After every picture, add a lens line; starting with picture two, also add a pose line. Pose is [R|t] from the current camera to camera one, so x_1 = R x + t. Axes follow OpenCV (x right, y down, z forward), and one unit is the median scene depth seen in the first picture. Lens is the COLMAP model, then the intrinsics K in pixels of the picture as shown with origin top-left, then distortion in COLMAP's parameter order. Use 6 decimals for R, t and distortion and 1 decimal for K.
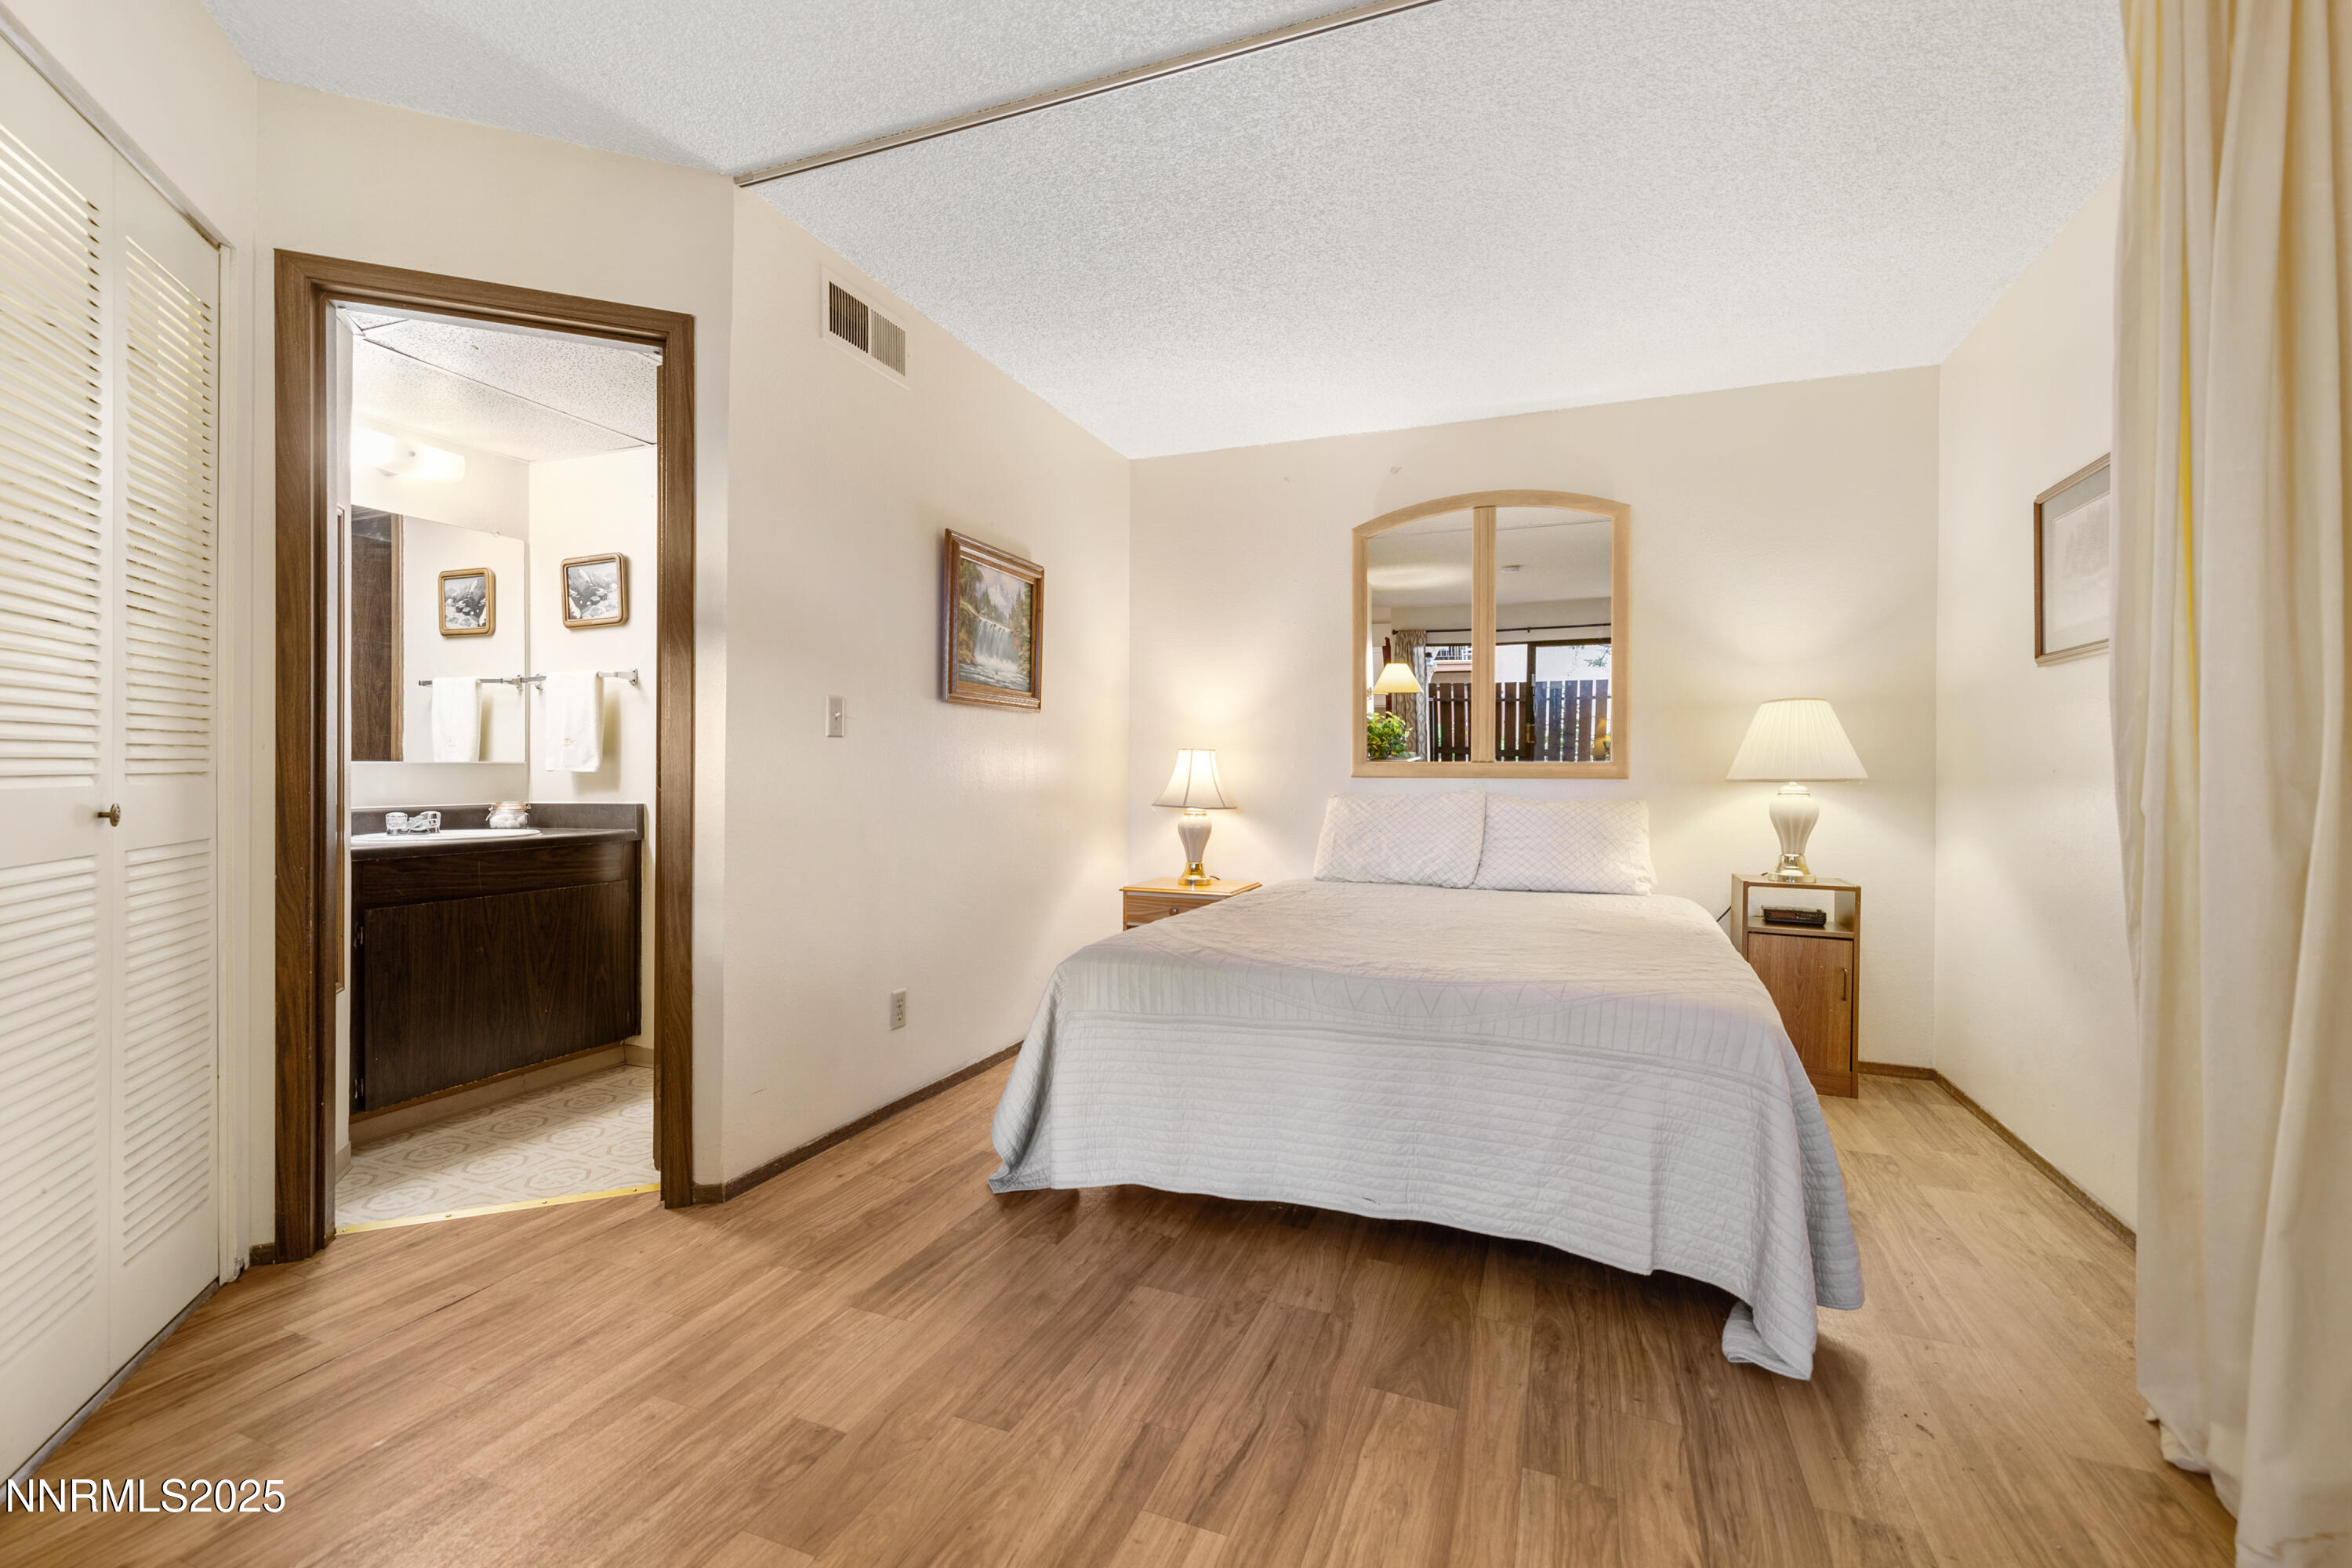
lens RADIAL K [[1016.4, 0, 1153.4], [0, 1016.4, 772.3], [0, 0, 1]] dist [0.006163, 0.000132]
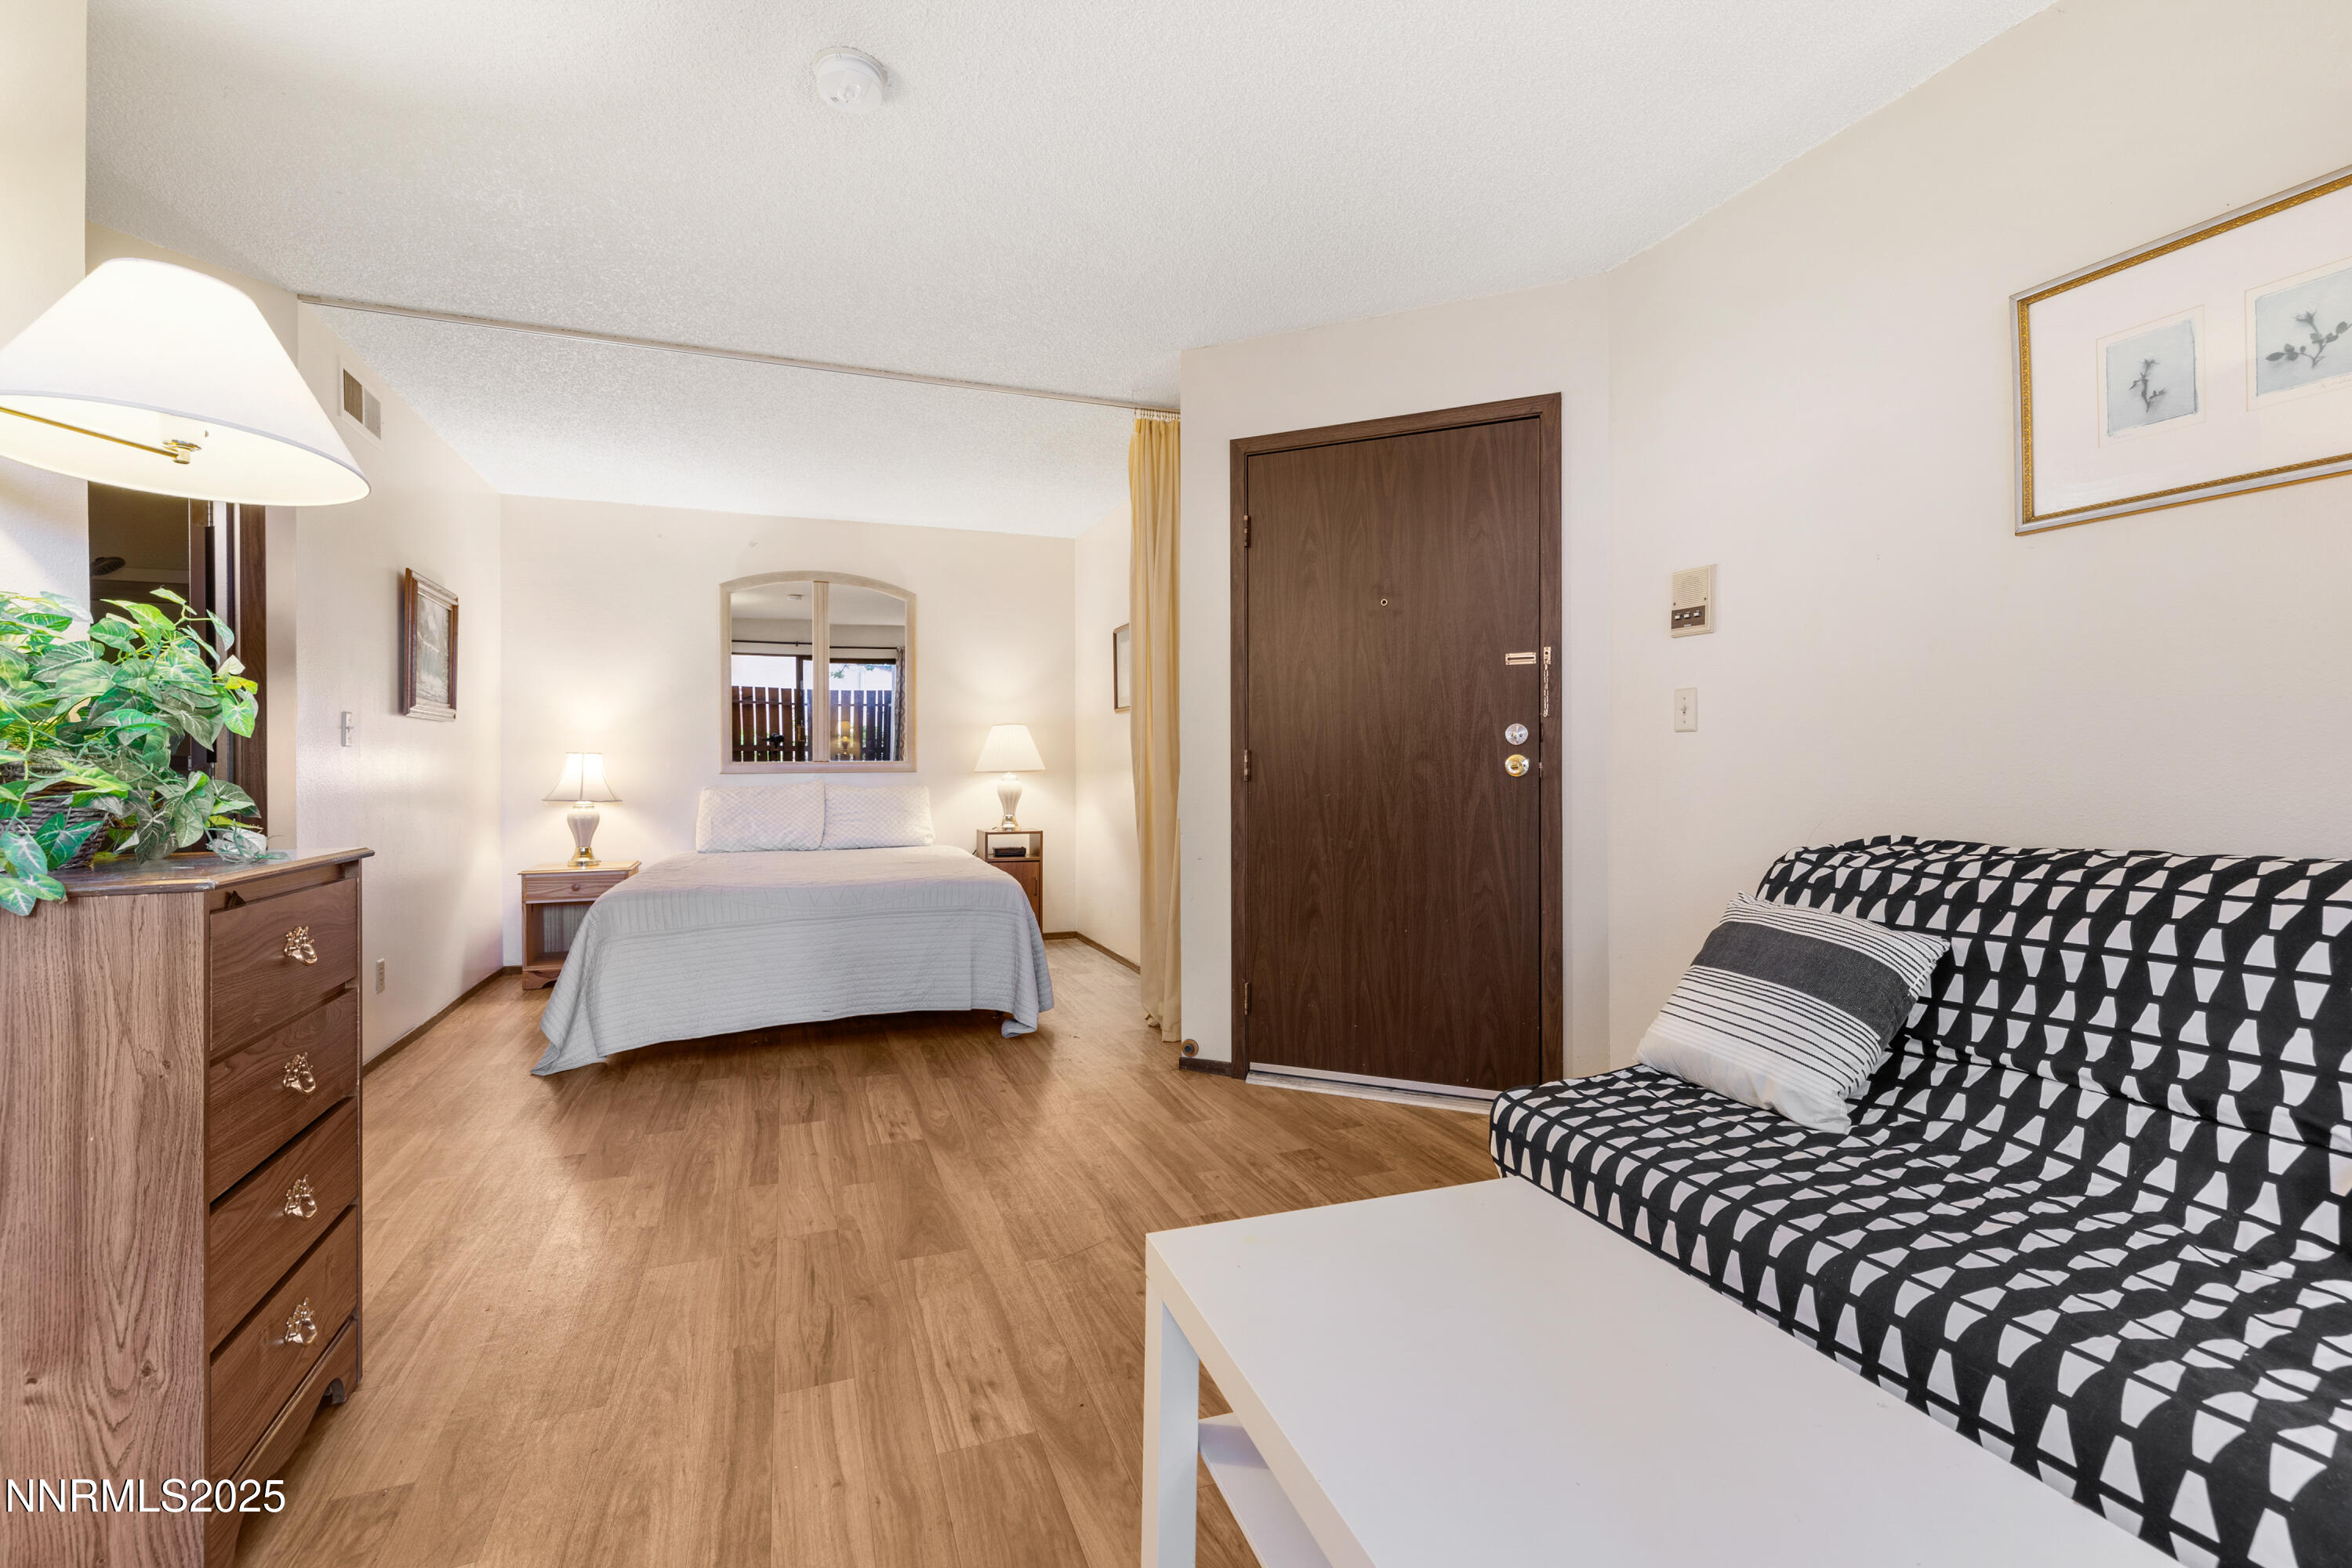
lens RADIAL K [[1096.3, 0, 1210.2], [0, 1096.3, 759.4], [0, 0, 1]] dist [0.001564, 0.000144]
pose [[0.709229, -0.005981, 0.704952, -0.412421], [0.011183, 0.999934, -0.002768, -0.003395], [-0.704889, 0.009847, 0.709249, -0.520900]]
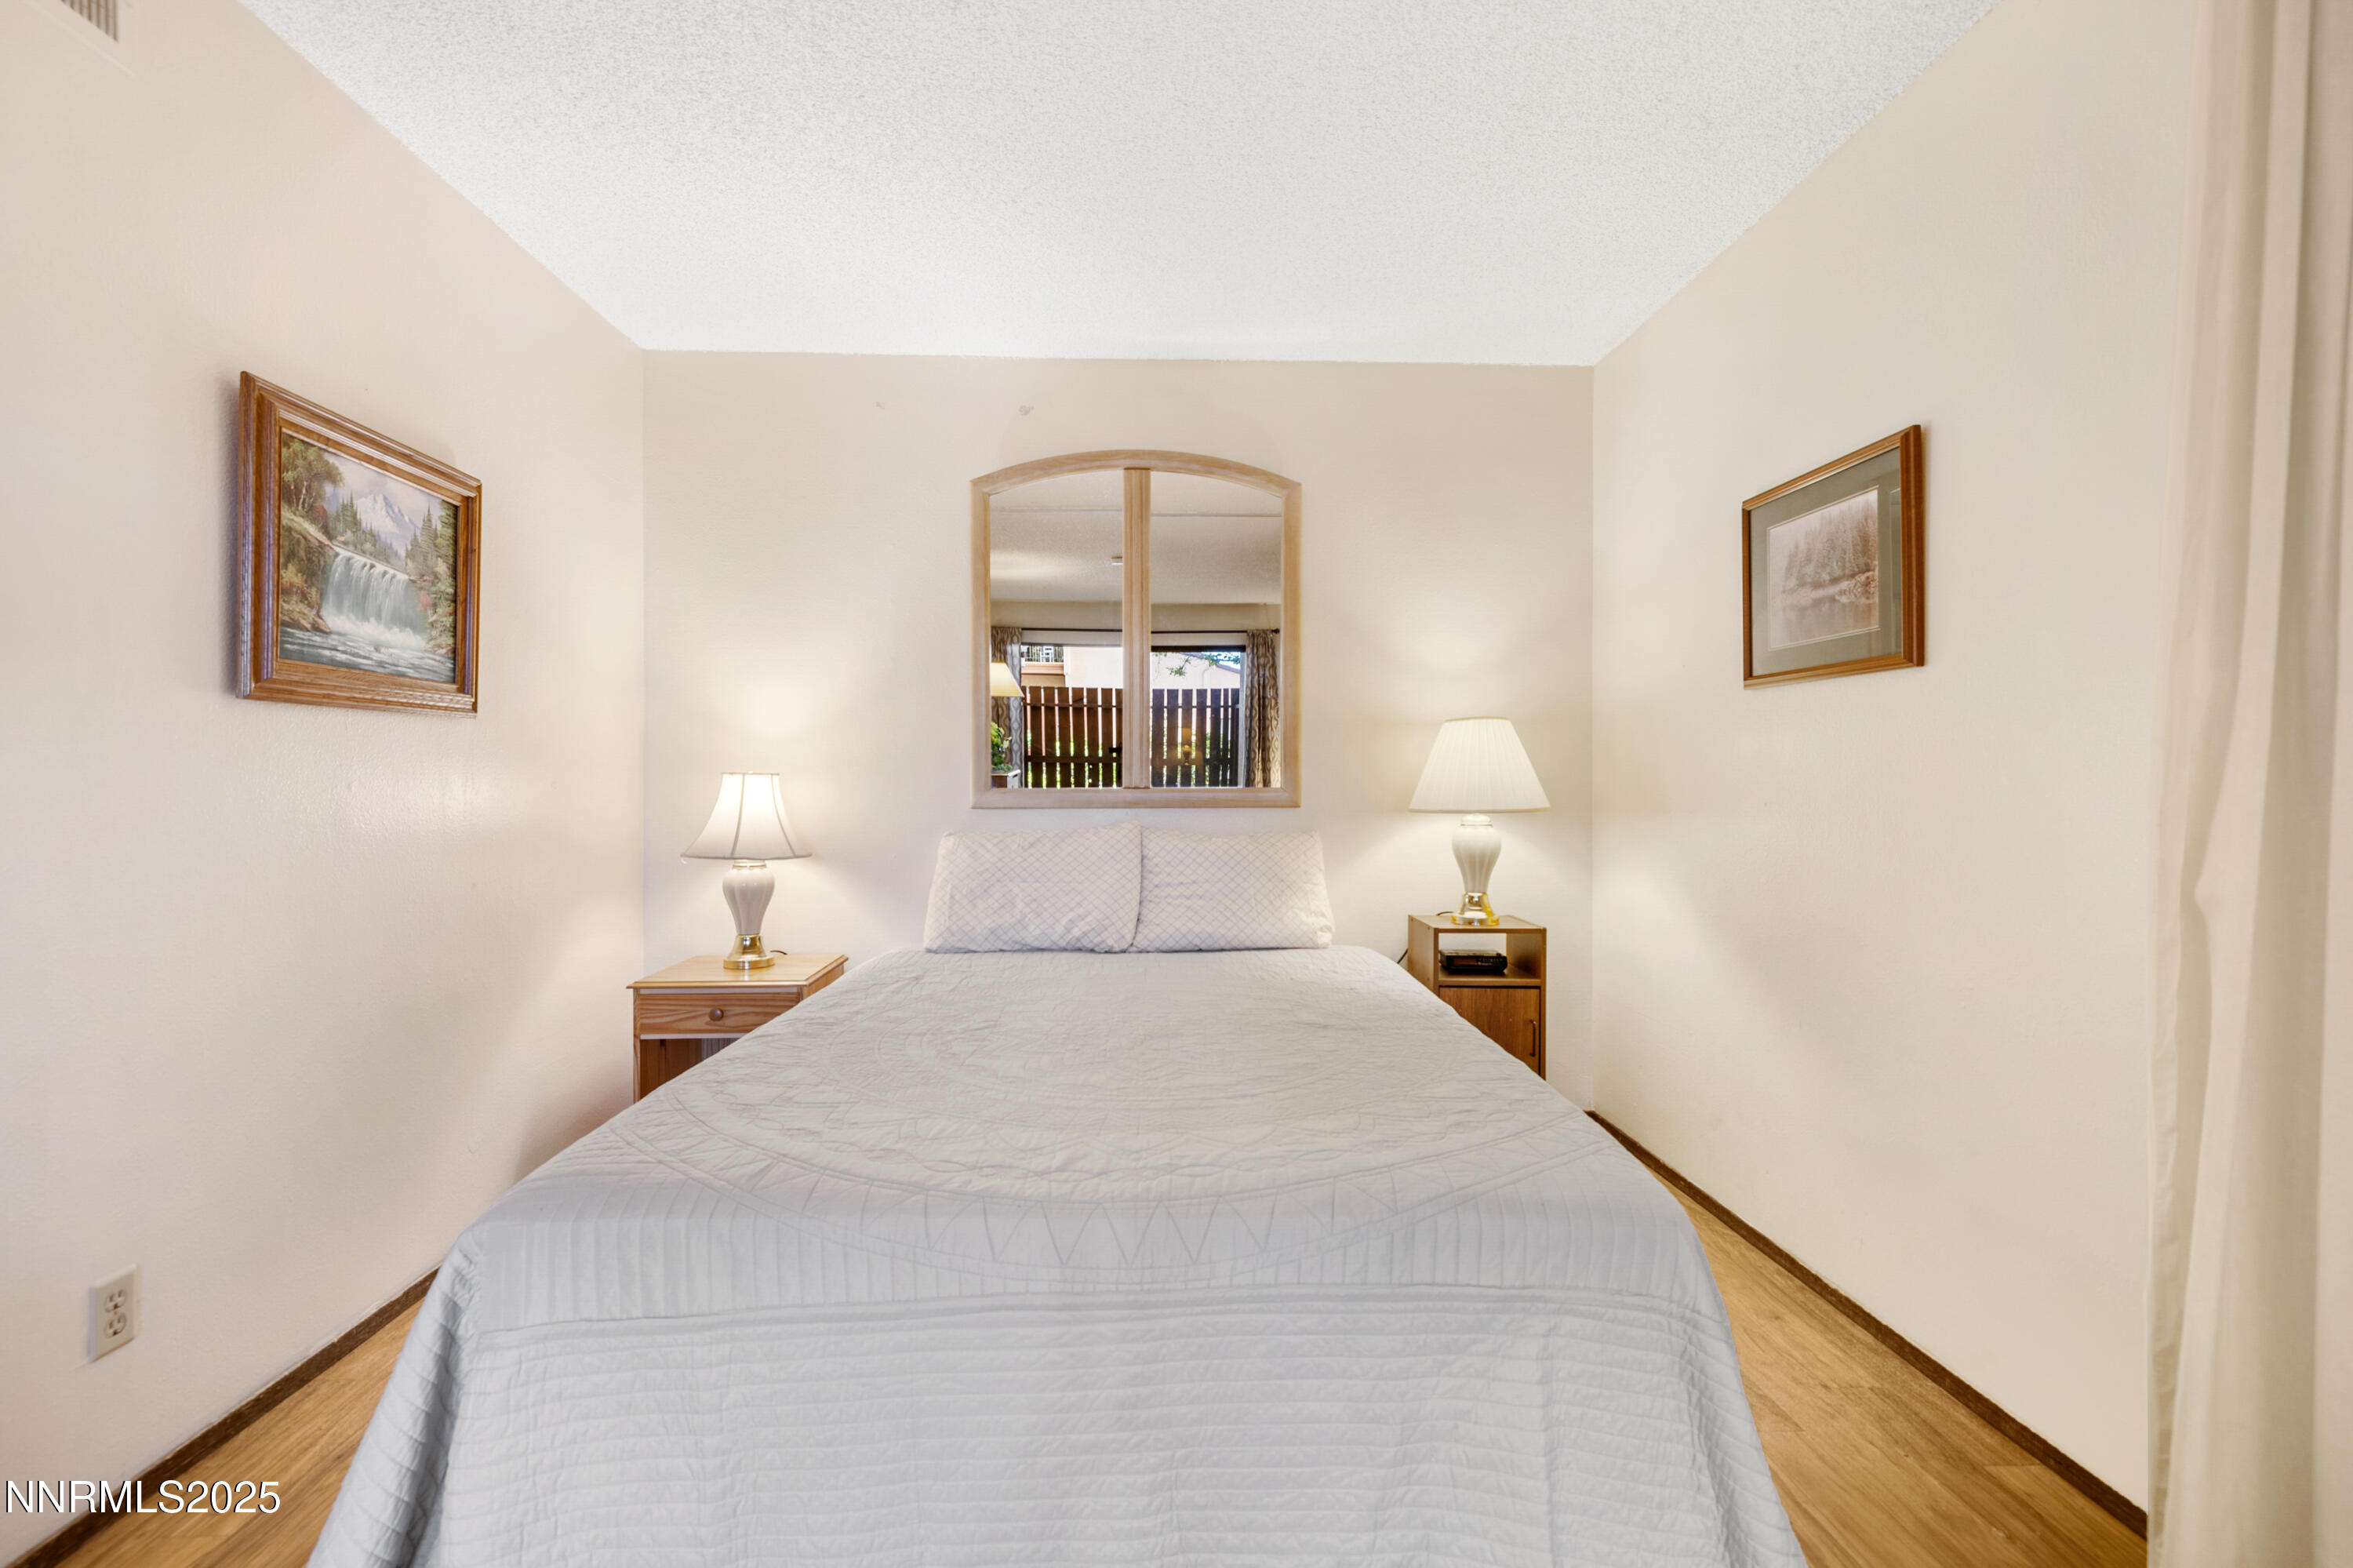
lens RADIAL K [[1016.9, 0, 1153.9], [0, 1016.9, 772.3], [0, 0, 1]] dist [0.006163, 0.000132]
pose [[0.911085, -0.006158, 0.412173, 0.007777], [0.006884, 0.999976, -0.000277, -0.025077], [-0.412162, 0.003089, 0.911106, 0.297236]]
